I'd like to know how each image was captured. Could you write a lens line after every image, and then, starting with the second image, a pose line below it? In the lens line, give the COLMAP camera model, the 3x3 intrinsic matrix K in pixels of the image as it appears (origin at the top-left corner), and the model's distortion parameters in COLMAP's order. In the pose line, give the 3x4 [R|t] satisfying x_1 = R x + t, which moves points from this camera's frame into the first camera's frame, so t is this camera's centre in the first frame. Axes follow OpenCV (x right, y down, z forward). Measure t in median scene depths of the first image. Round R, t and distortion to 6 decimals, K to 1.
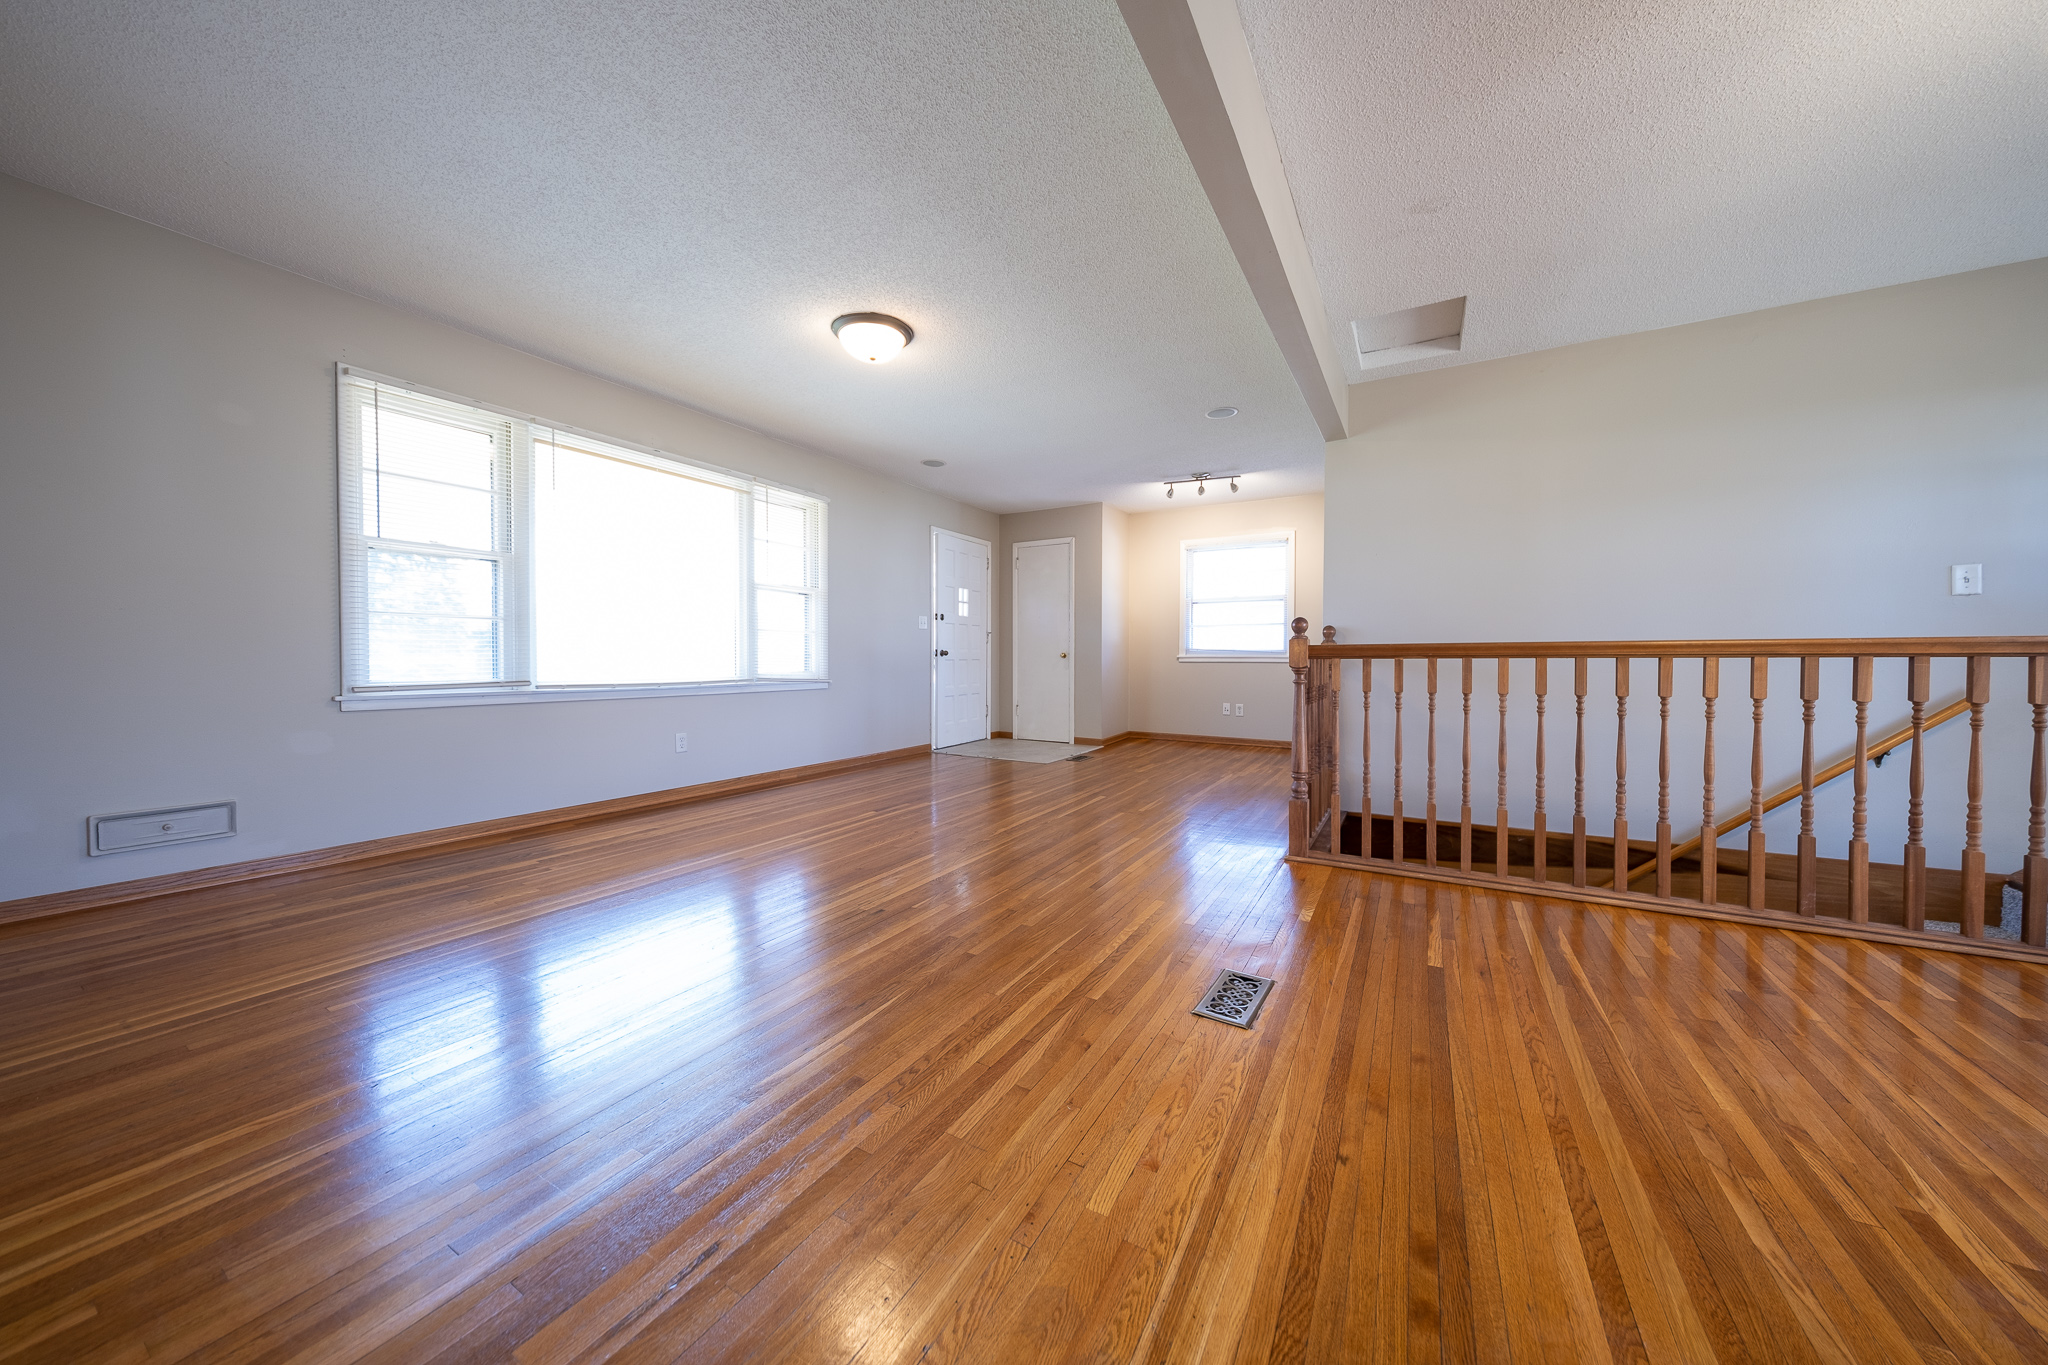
lens RADIAL K [[687.5, 0, 1020.8], [0, 687.5, 673.6], [0, 0, 1]] dist [0.002737, 0.000303]
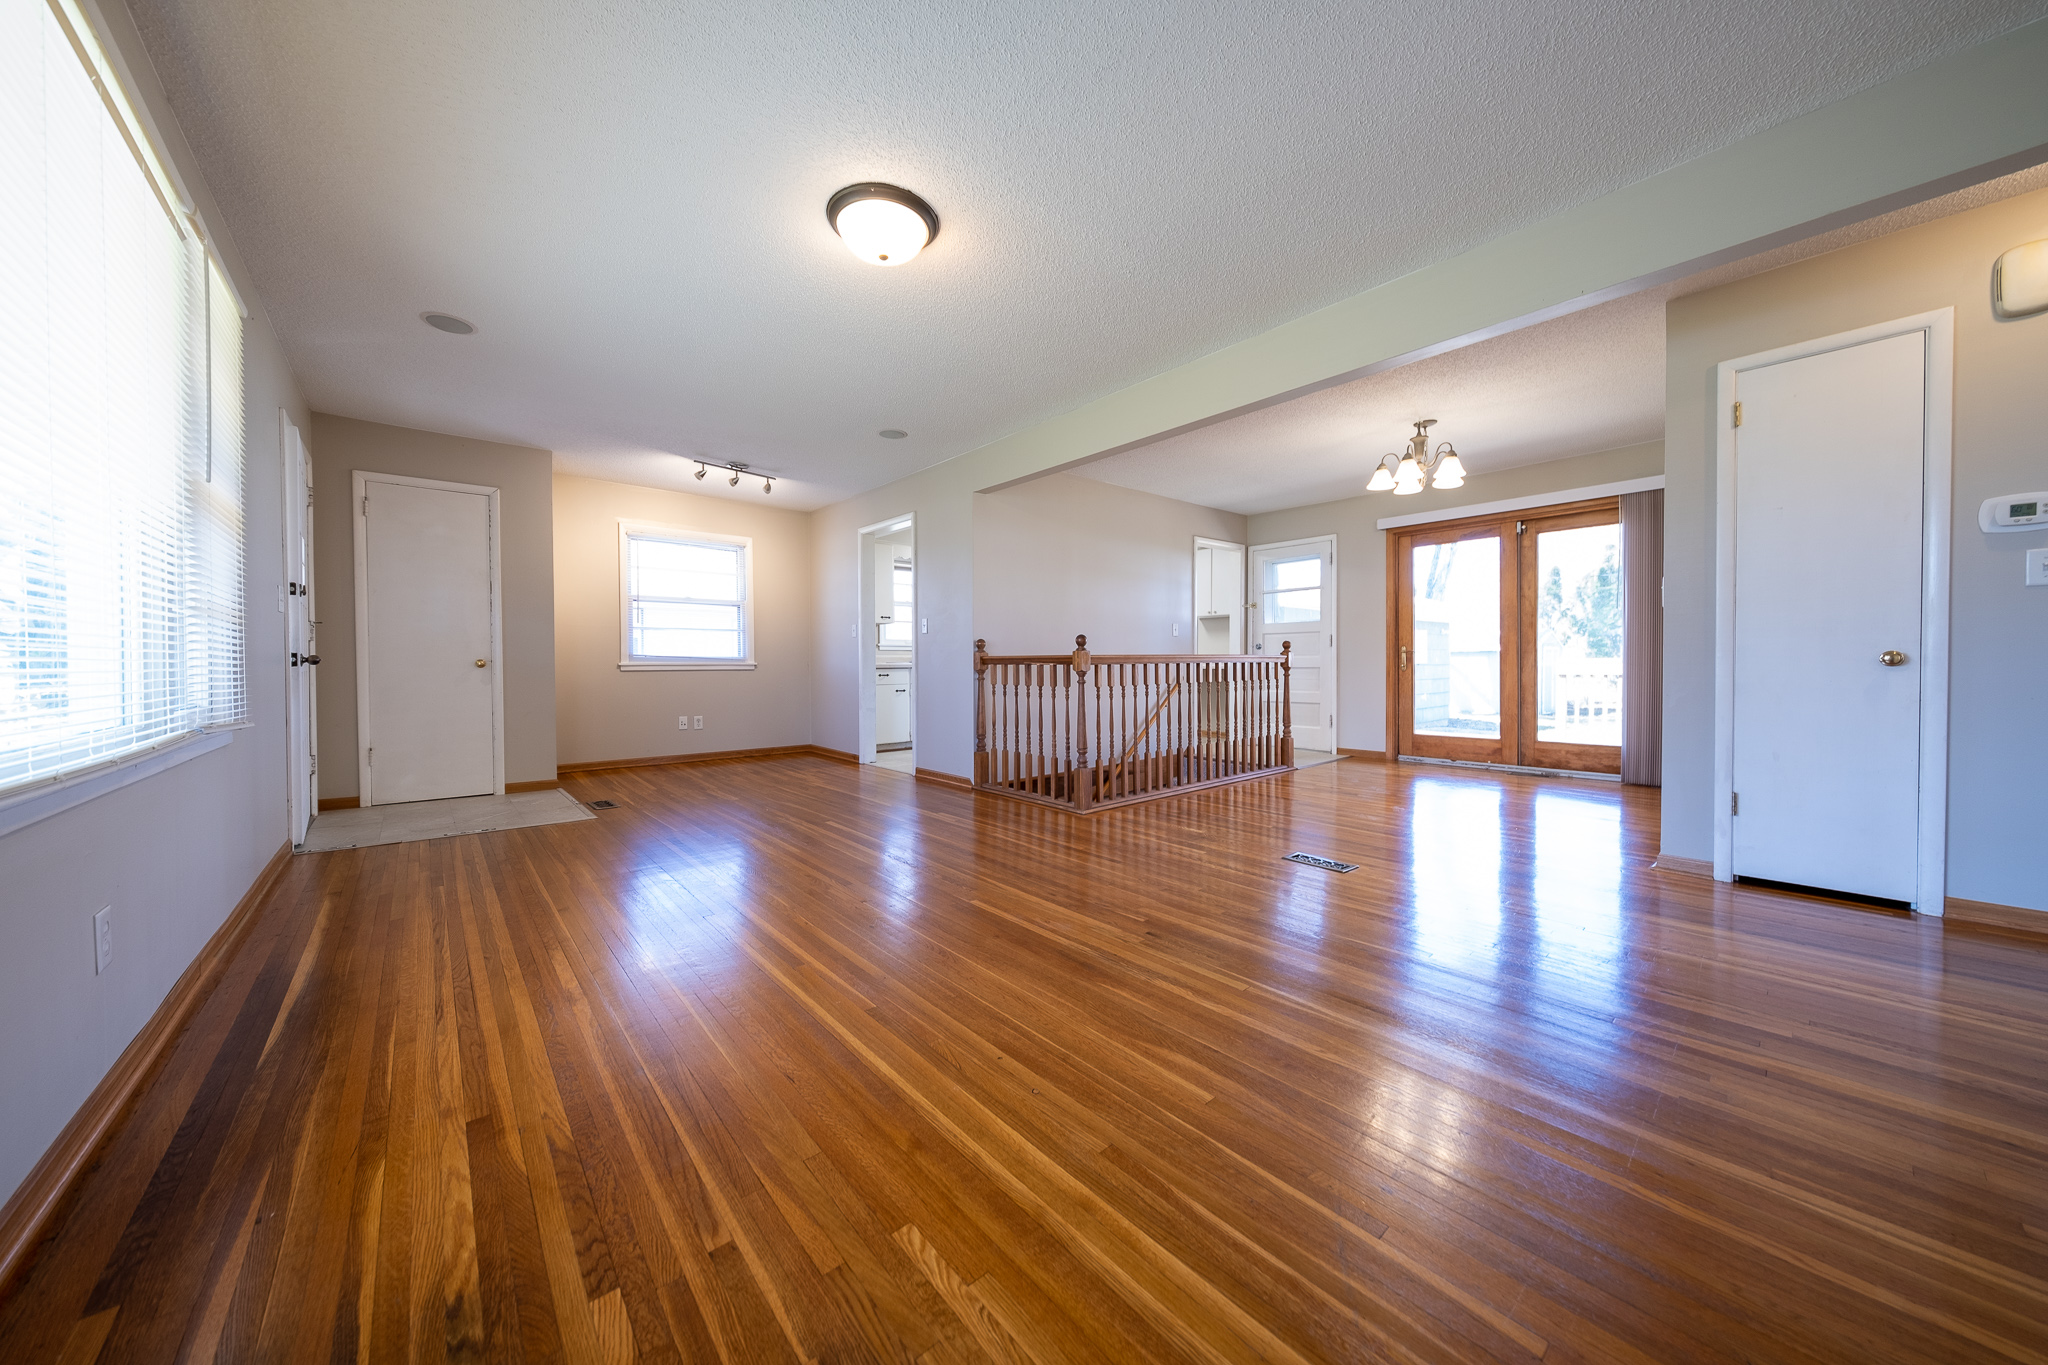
lens RADIAL K [[687.5, 0, 1020.9], [0, 687.5, 669.0], [0, 0, 1]] dist [0.002737, 0.000303]
pose [[0.324766, -0.011001, 0.945731, -0.477827], [0.025567, 0.999669, 0.002848, -0.011449], [-0.945449, 0.023255, 0.324939, 0.352089]]
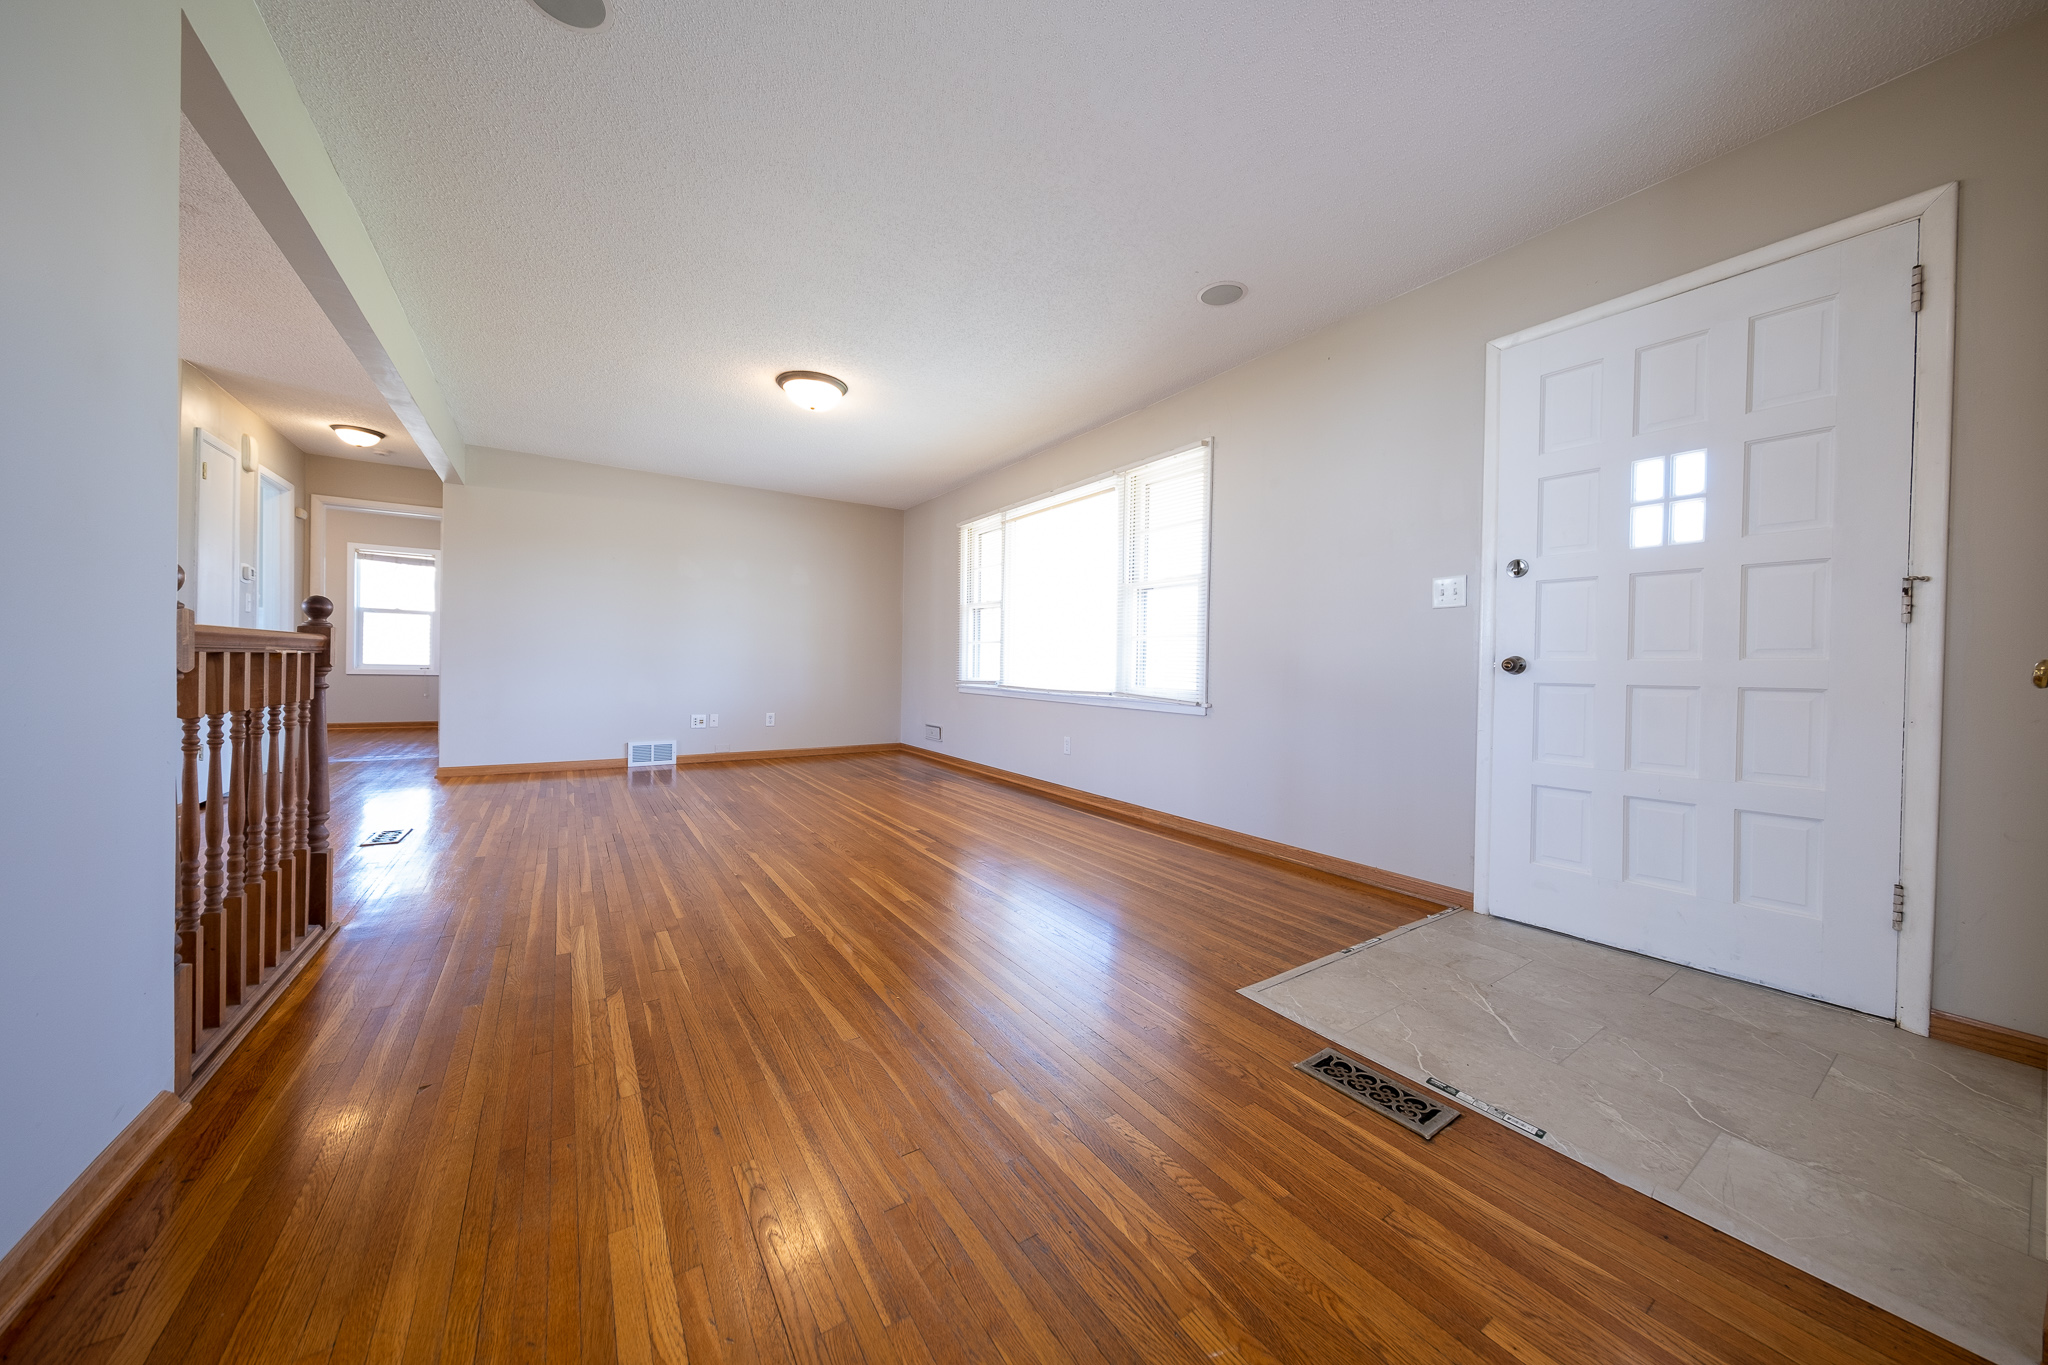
lens RADIAL K [[687.5, 0, 1022.9], [0, 687.5, 671.8], [0, 0, 1]] dist [0.002737, 0.000303]
pose [[-0.445115, -0.002317, -0.895470, 0.379375], [-0.041284, 0.998986, 0.017937, -0.024425], [0.894521, 0.044952, -0.444760, 1.046292]]
